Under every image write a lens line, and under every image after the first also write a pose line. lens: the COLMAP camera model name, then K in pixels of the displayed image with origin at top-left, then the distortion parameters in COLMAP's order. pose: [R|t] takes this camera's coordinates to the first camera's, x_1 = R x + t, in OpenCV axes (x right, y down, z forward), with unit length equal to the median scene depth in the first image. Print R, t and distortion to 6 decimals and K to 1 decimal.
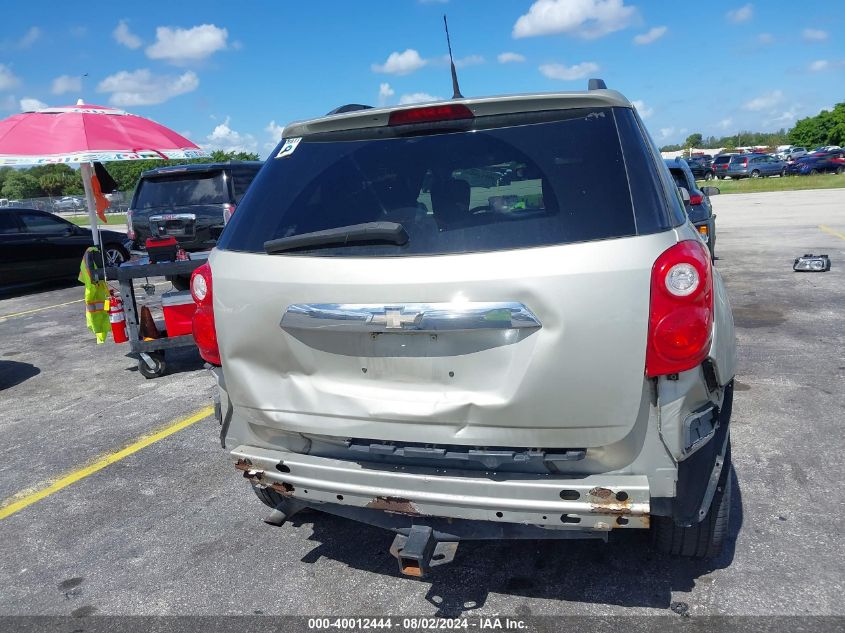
lens RADIAL K [[691.3, 0, 415.7], [0, 691.3, 311.6], [0, 0, 1]] dist [0.026048, -0.014680]
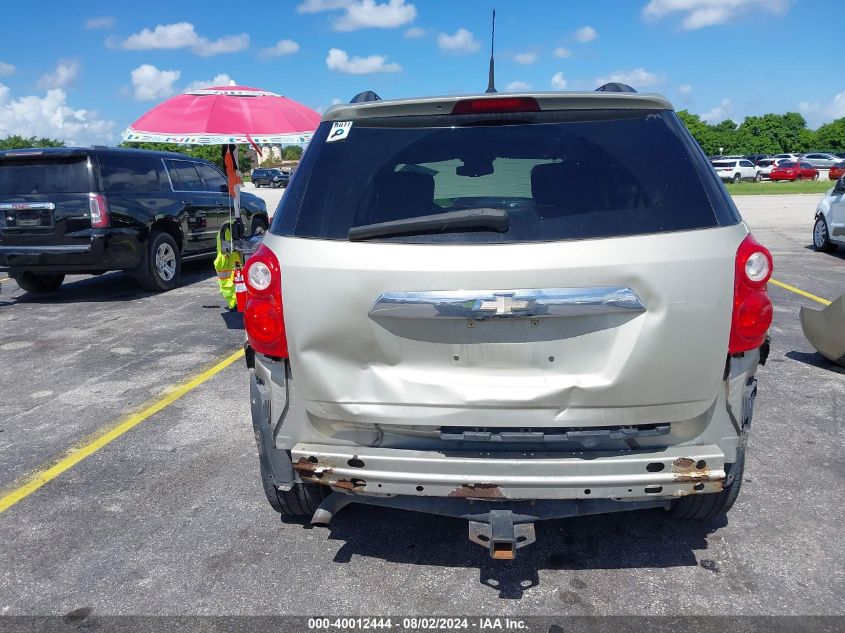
lens RADIAL K [[691.3, 0, 415.7], [0, 691.3, 311.6], [0, 0, 1]] dist [0.026048, -0.014680]
pose [[0.965833, -0.012723, 0.258853, -0.378652], [0.012939, 0.999916, 0.000868, 0.015774], [-0.258842, 0.002511, 0.965916, 0.050339]]
